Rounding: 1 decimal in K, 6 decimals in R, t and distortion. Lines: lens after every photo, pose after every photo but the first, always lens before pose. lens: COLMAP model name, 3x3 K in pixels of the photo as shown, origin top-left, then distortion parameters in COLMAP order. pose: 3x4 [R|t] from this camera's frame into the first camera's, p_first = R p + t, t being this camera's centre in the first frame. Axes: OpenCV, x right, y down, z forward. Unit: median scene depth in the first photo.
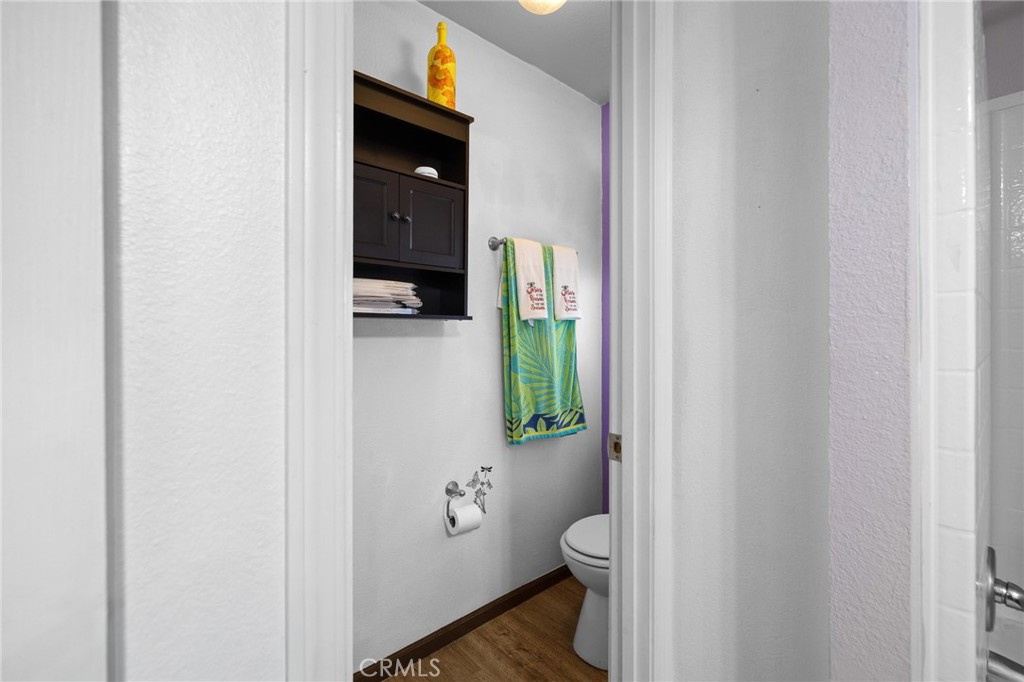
lens RADIAL K [[429.3, 0, 513.2], [0, 429.3, 331.2], [0, 0, 1]] dist [-0.001139, -0.000264]
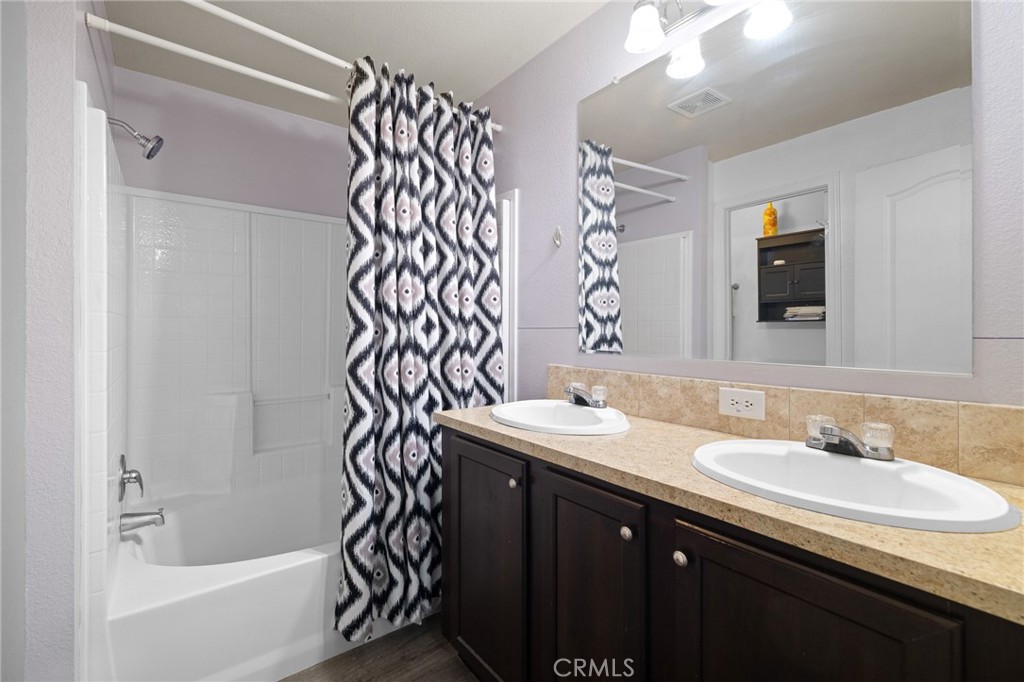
lens RADIAL K [[464.5, 0, 509.0], [0, 464.5, 331.3], [0, 0, 1]] dist [-0.000178, -0.000008]
pose [[0.081230, -0.001004, 0.996695, -0.923157], [-0.005085, 0.999986, 0.001422, -0.015467], [-0.996682, -0.005184, 0.081223, -1.033631]]
